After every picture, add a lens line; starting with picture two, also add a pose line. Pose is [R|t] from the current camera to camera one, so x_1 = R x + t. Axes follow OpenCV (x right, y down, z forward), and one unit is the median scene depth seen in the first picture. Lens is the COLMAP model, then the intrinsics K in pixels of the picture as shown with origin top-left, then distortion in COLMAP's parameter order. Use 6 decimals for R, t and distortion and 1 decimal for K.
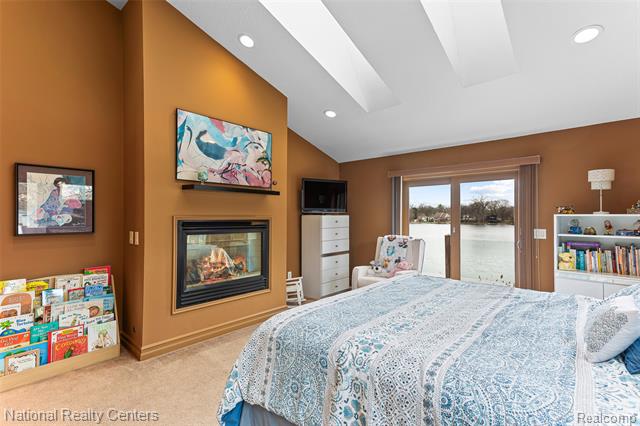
lens RADIAL K [[305.7, 0, 315.2], [0, 305.7, 205.7], [0, 0, 1]] dist [0.024788, 0.000296]
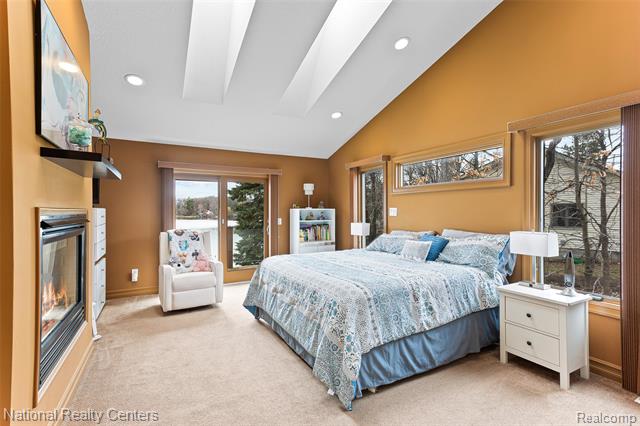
lens RADIAL K [[308.8, 0, 321.3], [0, 308.8, 199.7], [0, 0, 1]] dist [0.022802, 0.000522]
pose [[0.330622, 0.031341, 0.943243, -0.370458], [-0.034263, 0.999188, -0.021190, 0.005634], [-0.943141, -0.025312, 0.331428, 0.181242]]
